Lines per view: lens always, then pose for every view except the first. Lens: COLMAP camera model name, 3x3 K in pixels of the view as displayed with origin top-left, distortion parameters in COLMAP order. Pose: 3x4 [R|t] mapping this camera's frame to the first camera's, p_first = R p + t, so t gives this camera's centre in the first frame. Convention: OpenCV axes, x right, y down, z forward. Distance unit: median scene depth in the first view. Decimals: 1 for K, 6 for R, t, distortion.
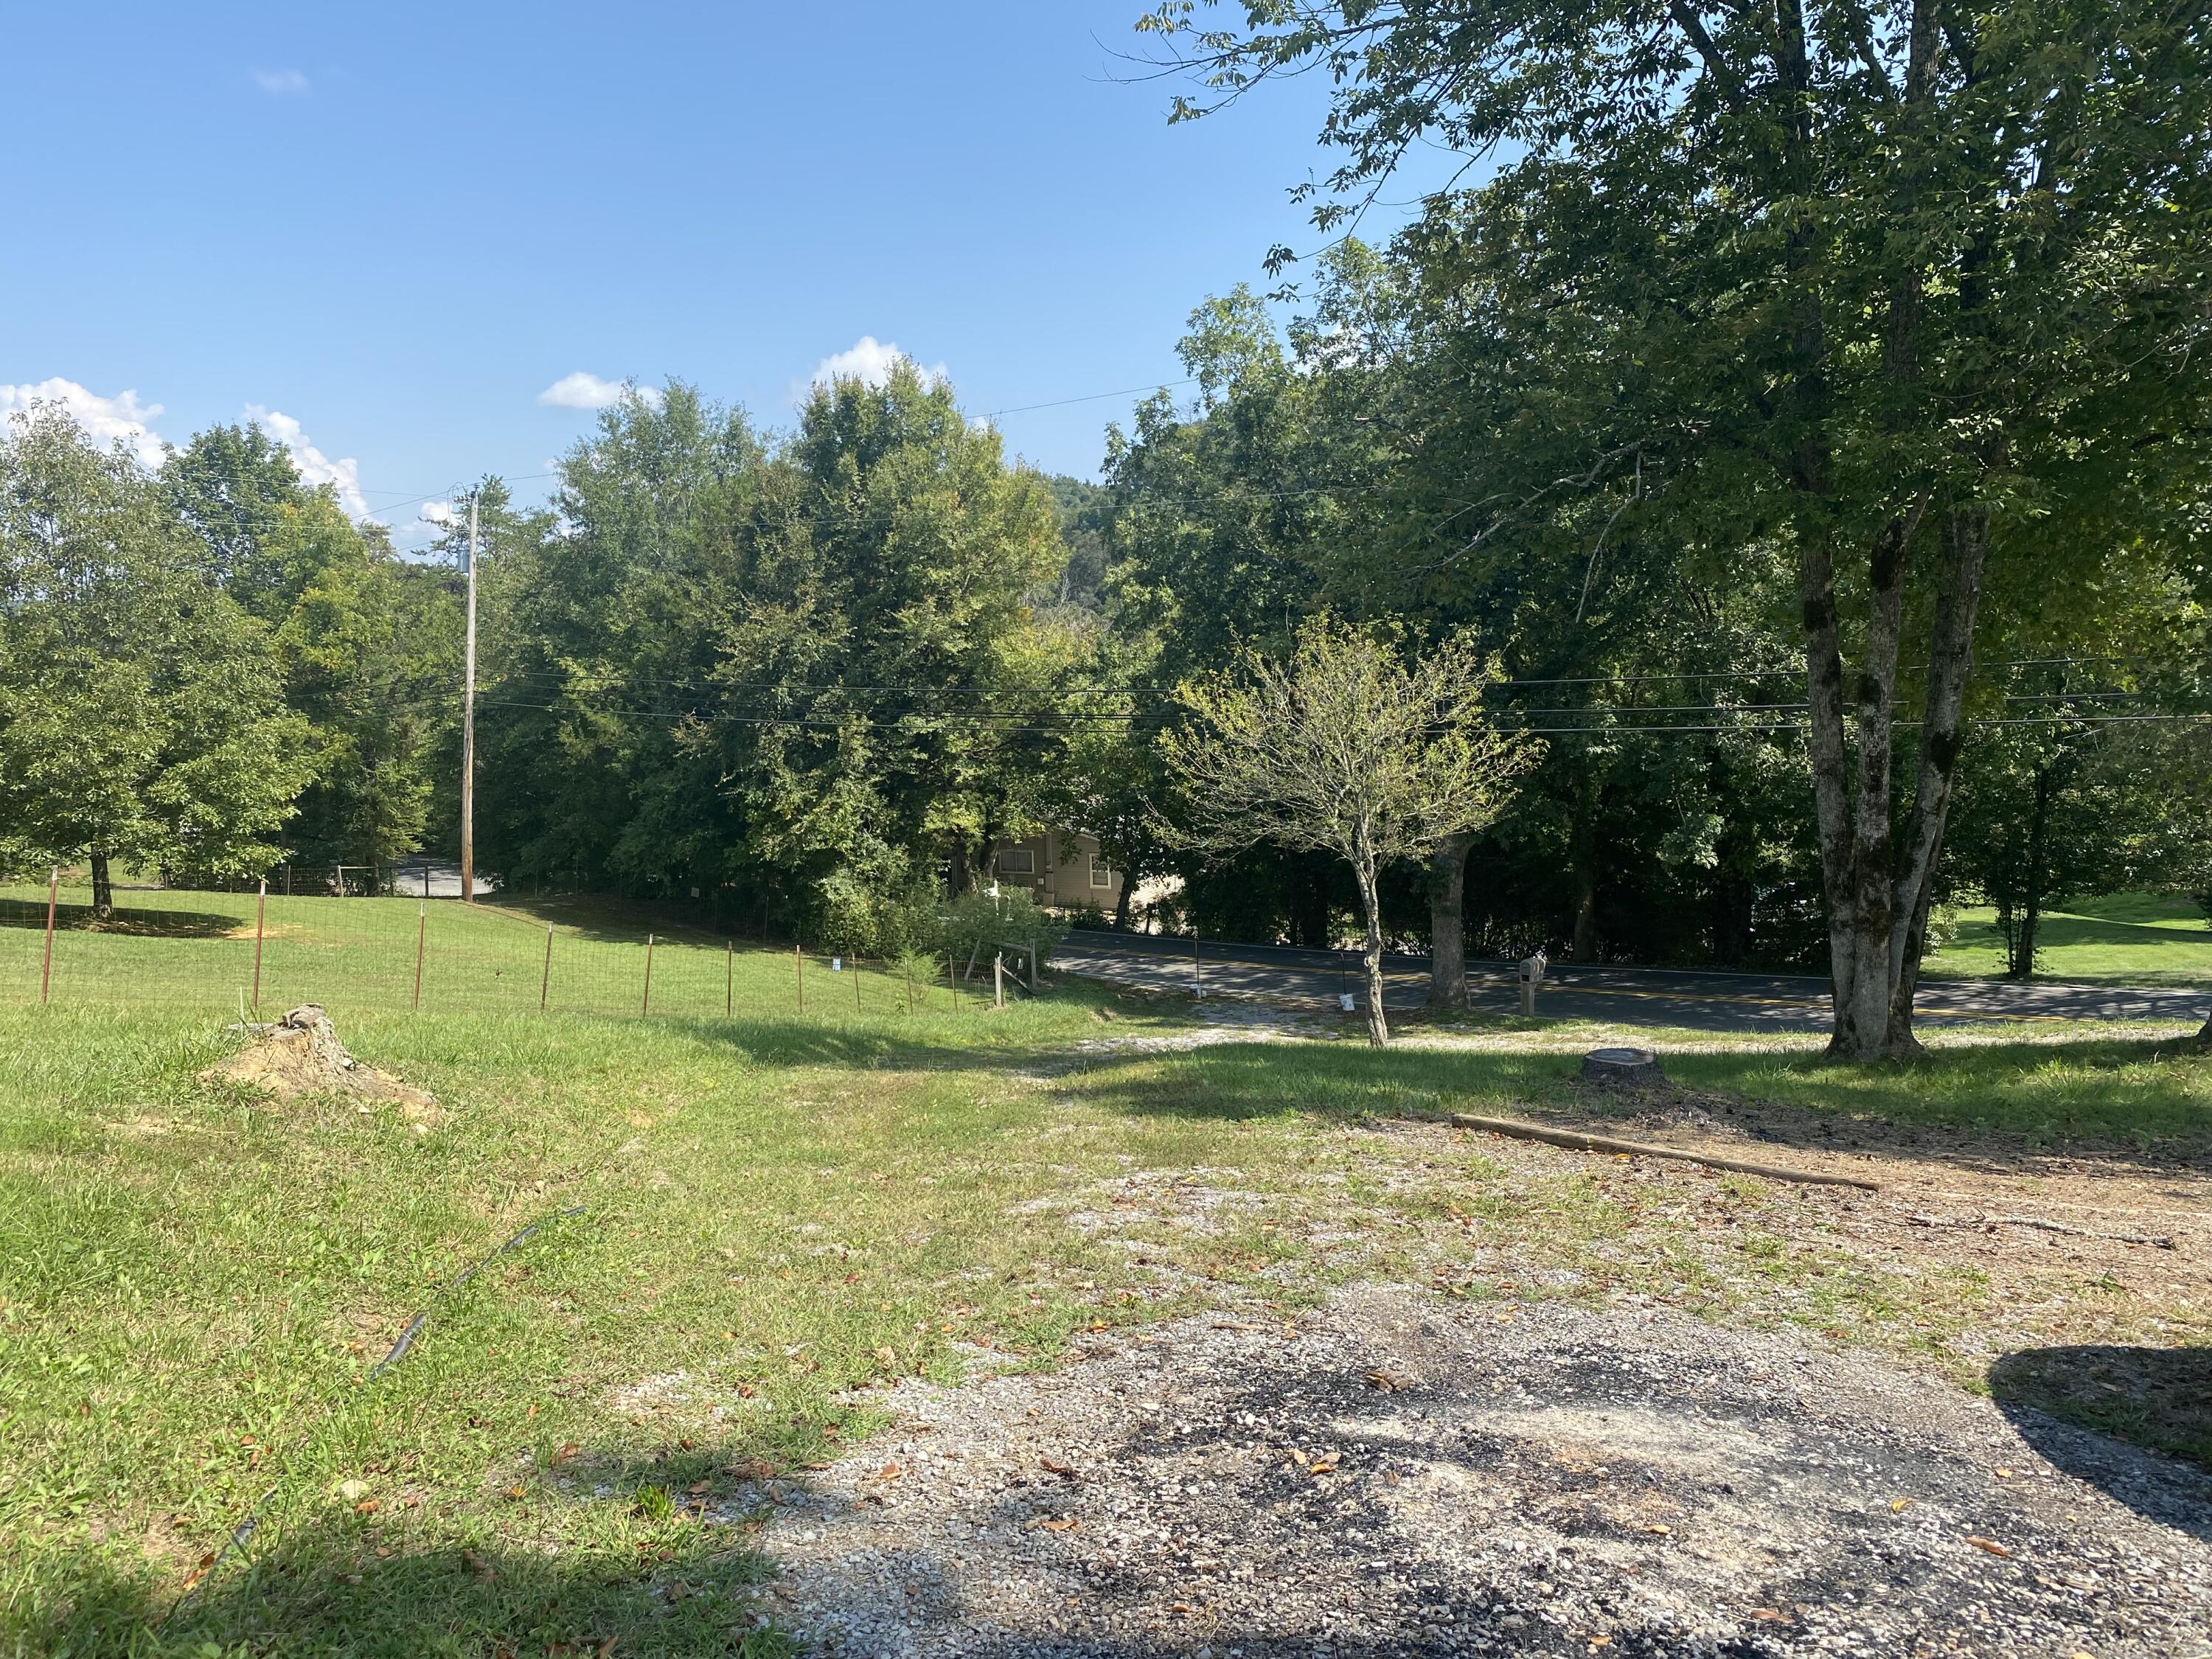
lens RADIAL K [[1653.7, 0, 1098.8], [0, 1653.7, 906.3], [0, 0, 1]] dist [0.005022, -0.132123]
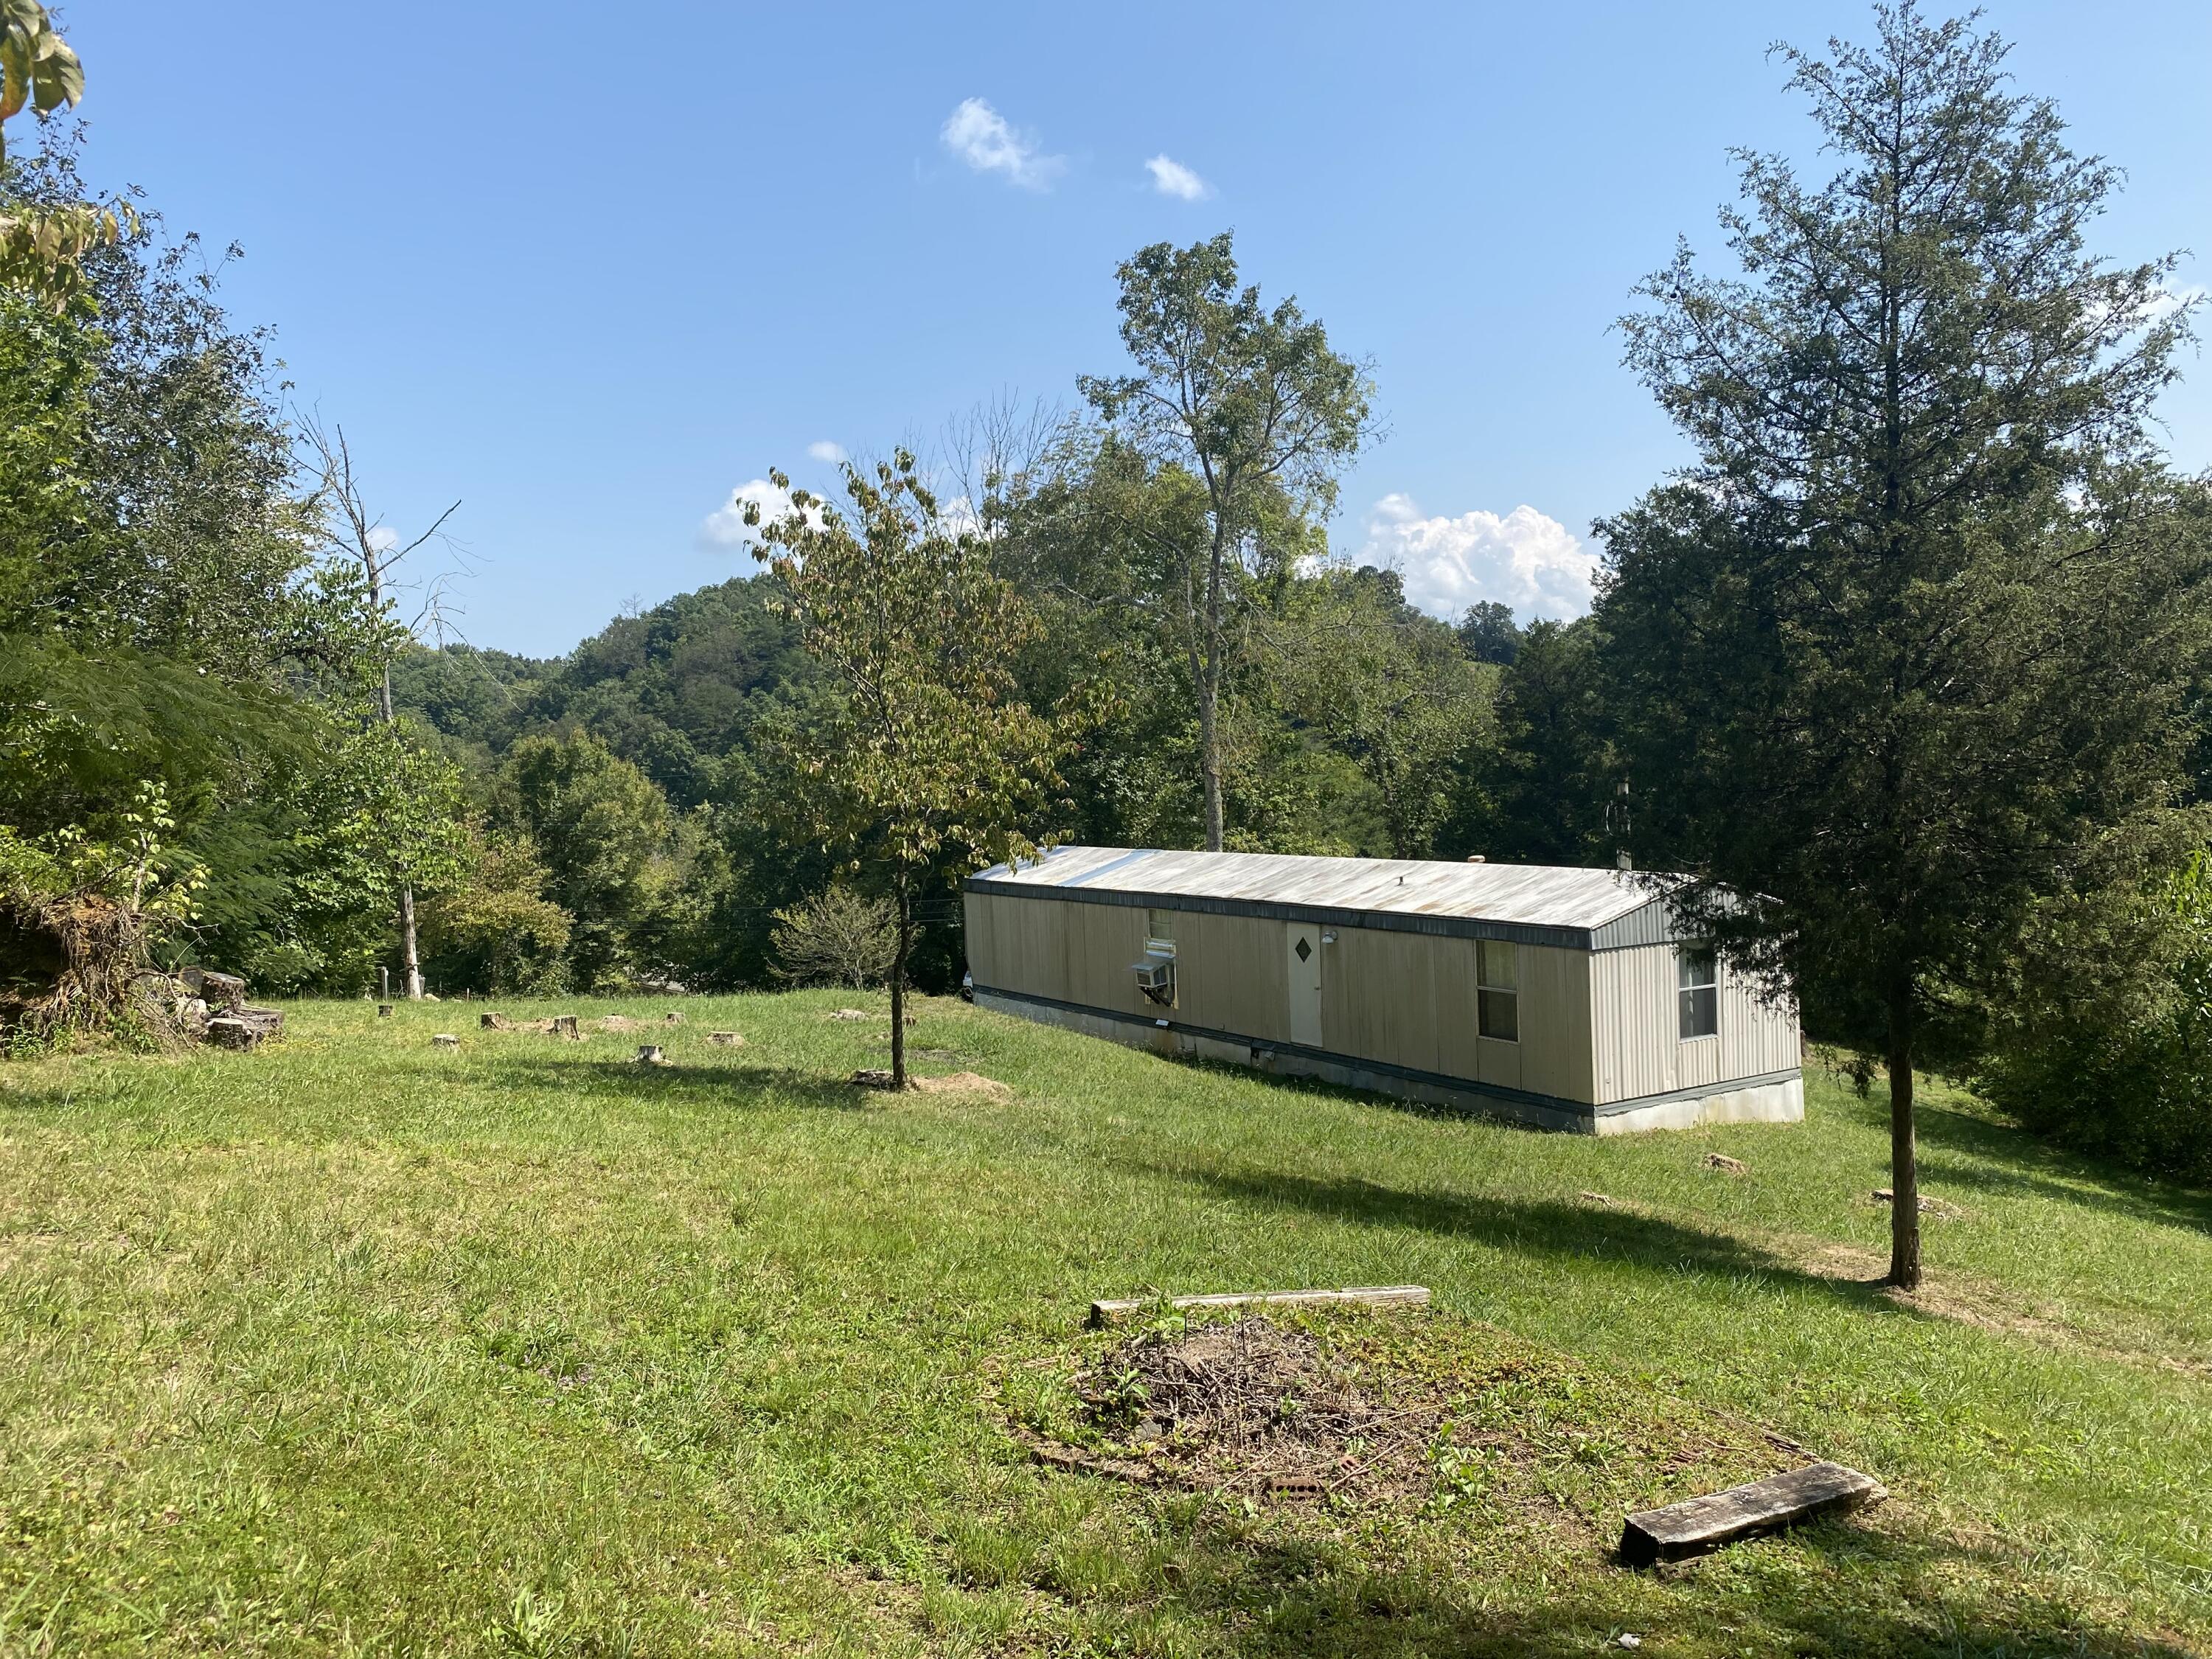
lens RADIAL K [[1660.9, 0, 1118.6], [0, 1660.9, 836.1], [0, 0, 1]] dist [0.081347, -0.138998]
pose [[0.942188, -0.026769, 0.334014, -0.243849], [0.072905, 0.989301, -0.126367, 0.086199], [-0.327058, 0.143413, 0.934059, -1.217872]]
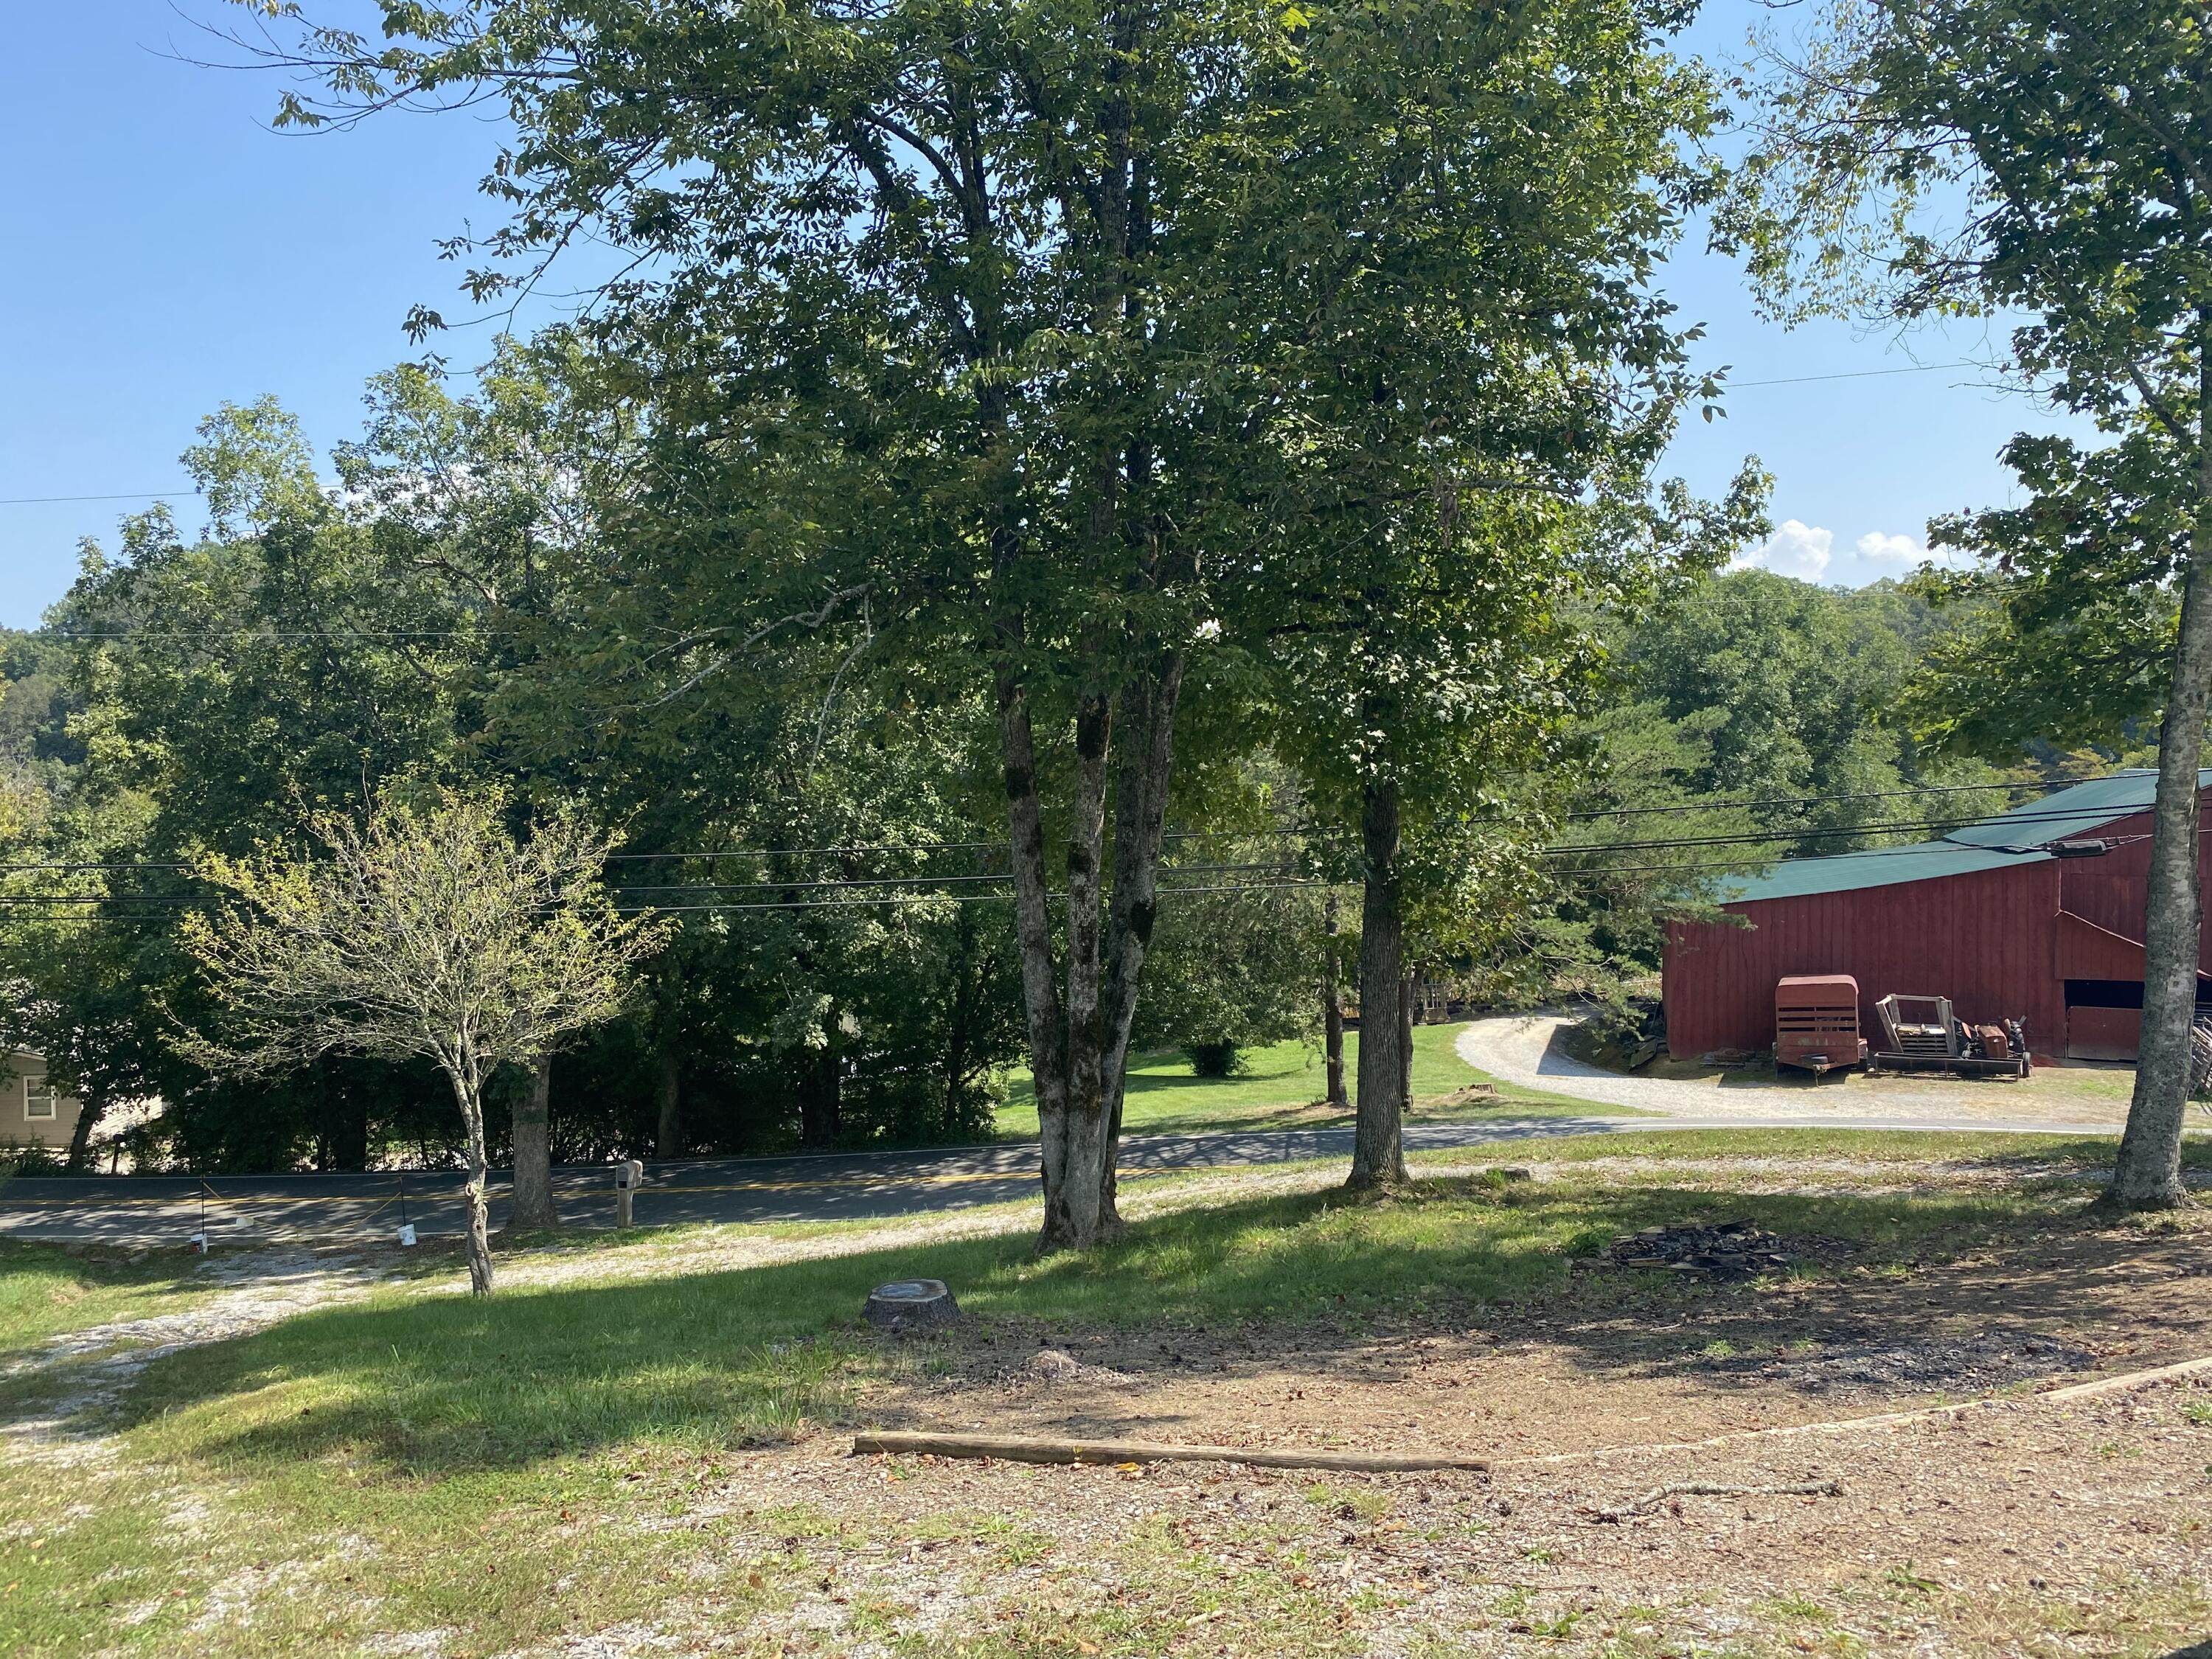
lens RADIAL K [[1666.7, 0, 1122.9], [0, 1666.7, 828.8], [0, 0, 1]] dist [0.031462, -0.041590]
pose [[0.832807, 0.013548, 0.553398, -0.025583], [0.072532, 0.988411, -0.133352, -0.007785], [-0.548791, 0.151195, 0.822173, 0.085383]]
